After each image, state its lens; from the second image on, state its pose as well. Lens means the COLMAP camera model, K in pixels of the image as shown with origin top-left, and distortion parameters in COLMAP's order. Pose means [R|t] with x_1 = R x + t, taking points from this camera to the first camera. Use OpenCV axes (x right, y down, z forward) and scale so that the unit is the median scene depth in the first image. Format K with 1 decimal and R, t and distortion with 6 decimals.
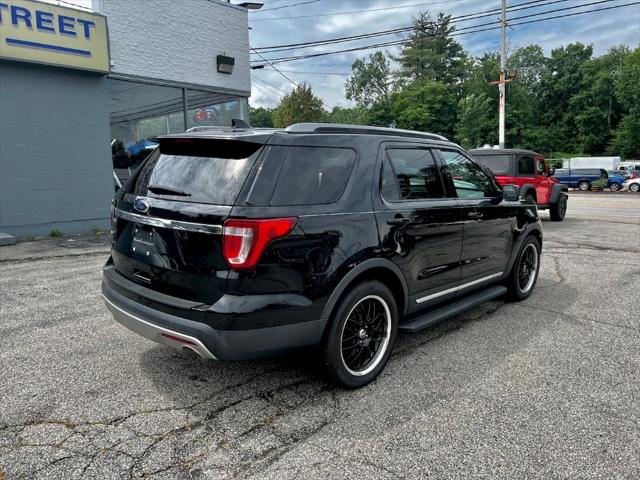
lens RADIAL K [[484.4, 0, 320.0], [0, 484.4, 240.0], [0, 0, 1]] dist [0.046976, -0.049842]
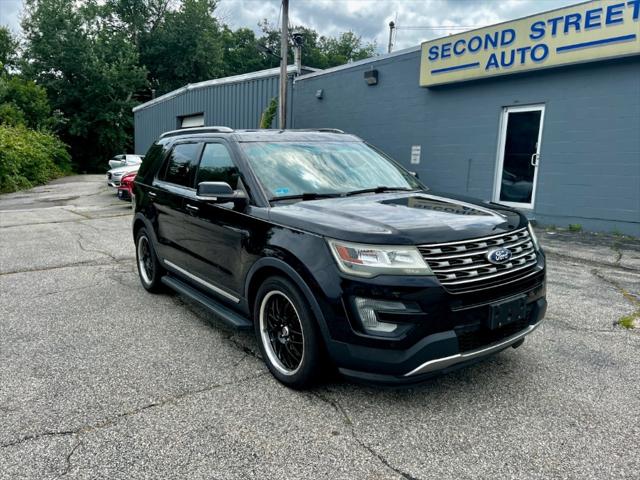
lens RADIAL K [[489.8, 0, 320.0], [0, 489.8, 240.0], [0, 0, 1]] dist [0.051670, -0.057711]
pose [[-0.192163, 0.156531, -0.968799, 0.604378], [-0.156255, 0.969723, 0.187674, -0.105114], [0.968844, 0.187444, -0.161886, 0.695617]]
